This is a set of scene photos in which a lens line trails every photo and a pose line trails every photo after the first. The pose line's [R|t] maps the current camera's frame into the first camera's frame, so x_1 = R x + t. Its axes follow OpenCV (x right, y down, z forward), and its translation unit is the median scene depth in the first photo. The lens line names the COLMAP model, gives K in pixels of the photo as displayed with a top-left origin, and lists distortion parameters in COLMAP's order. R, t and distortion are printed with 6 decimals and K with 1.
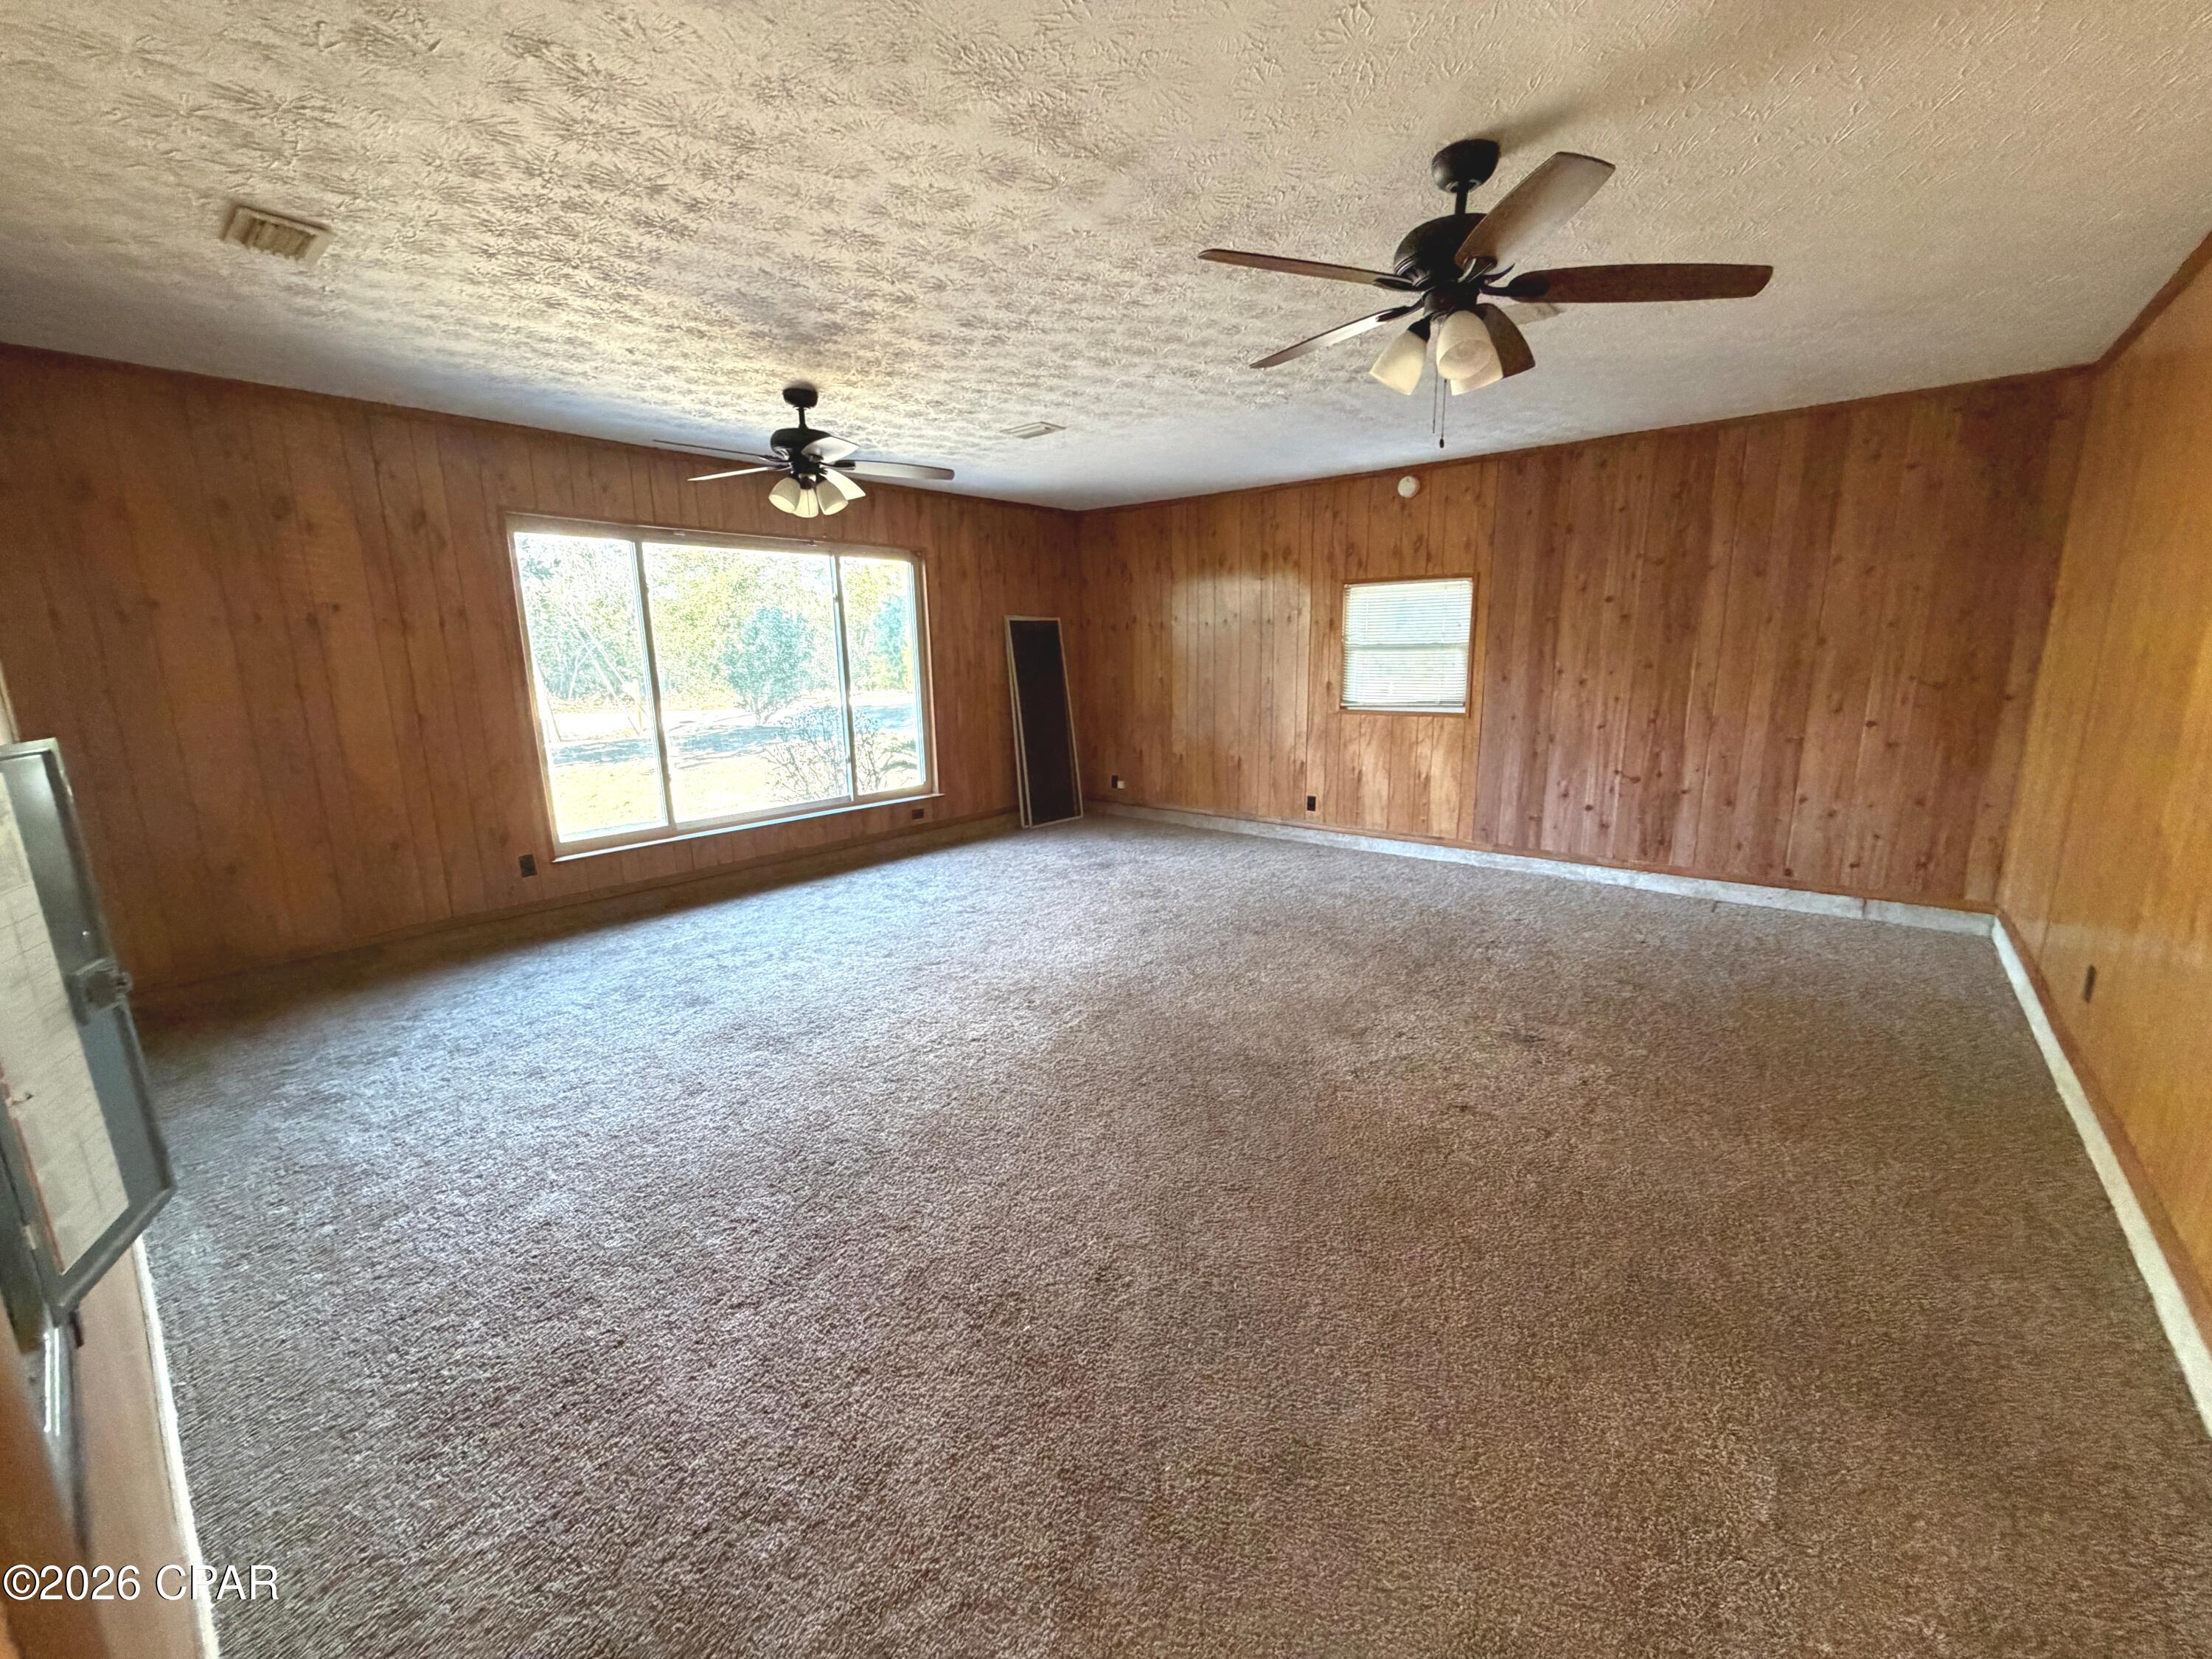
lens RADIAL K [[886.0, 0, 1101.2], [0, 886.0, 830.8], [0, 0, 1]] dist [0.001510, -0.000820]
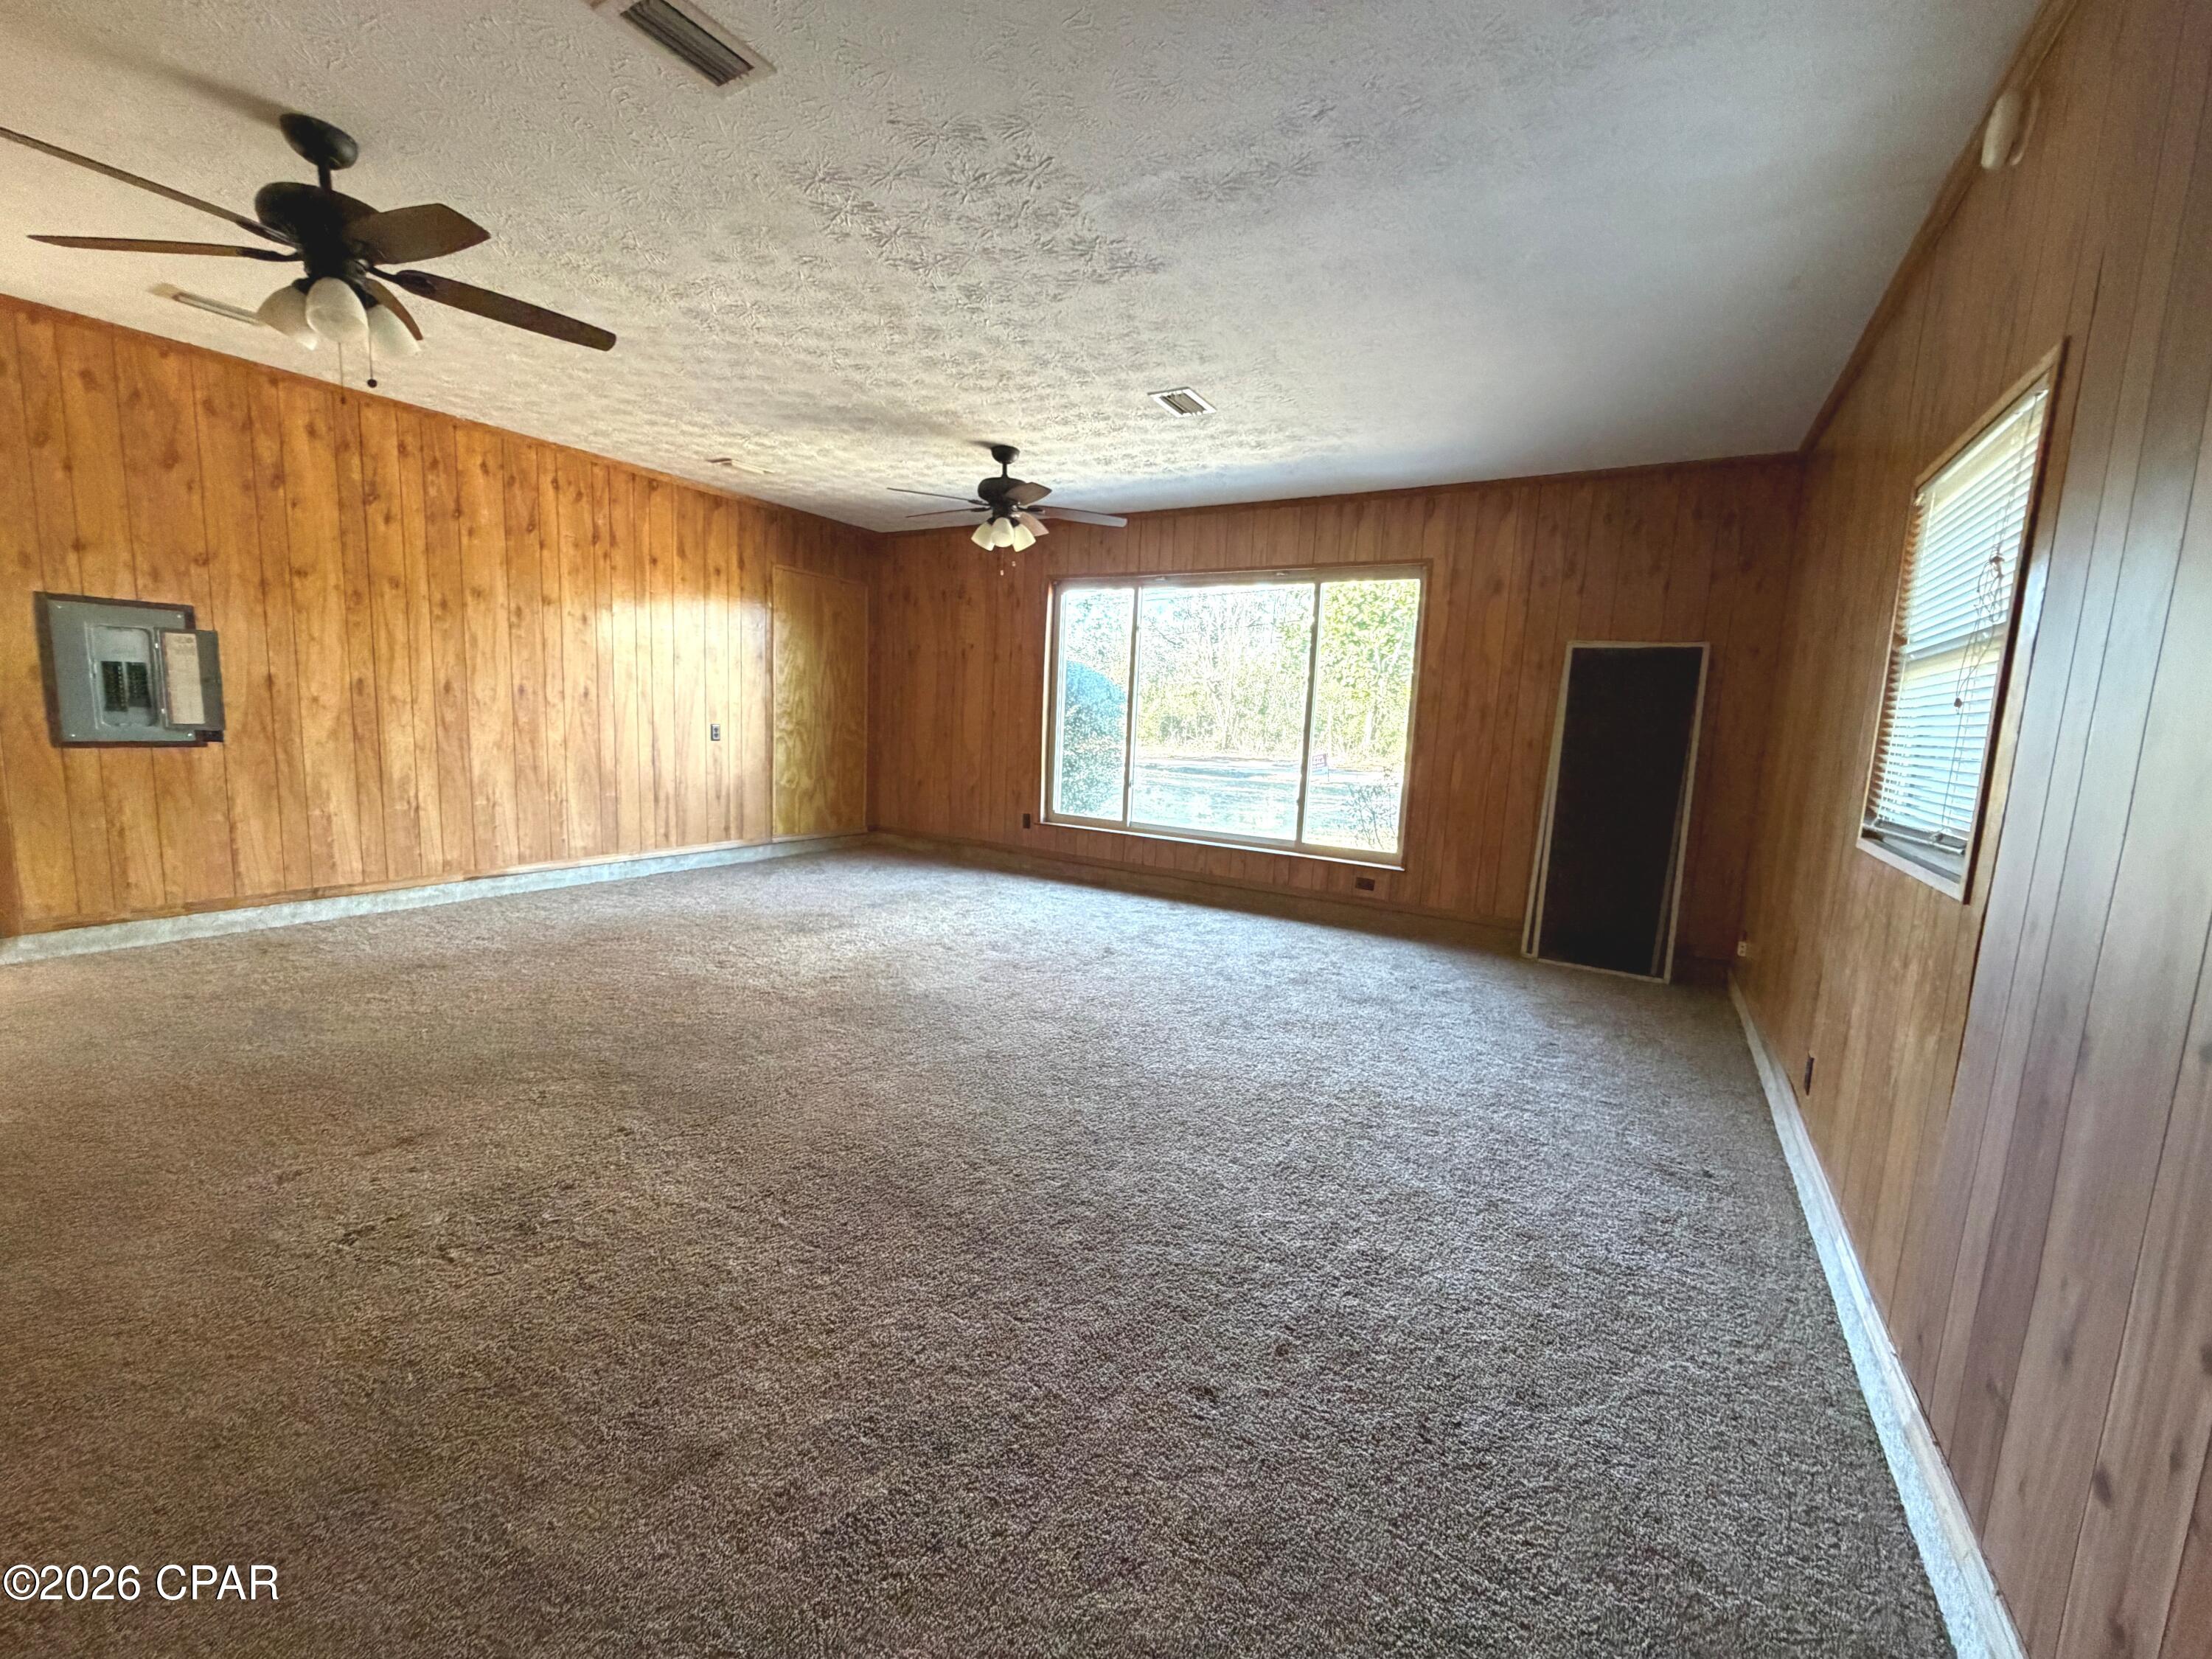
lens RADIAL K [[886.0, 0, 1099.2], [0, 886.0, 831.6], [0, 0, 1]] dist [0.001510, -0.000820]
pose [[0.145885, 0.155228, -0.977048, 0.665696], [-0.249161, 0.961543, 0.115562, -0.119627], [0.957411, 0.226583, 0.178951, 0.737353]]
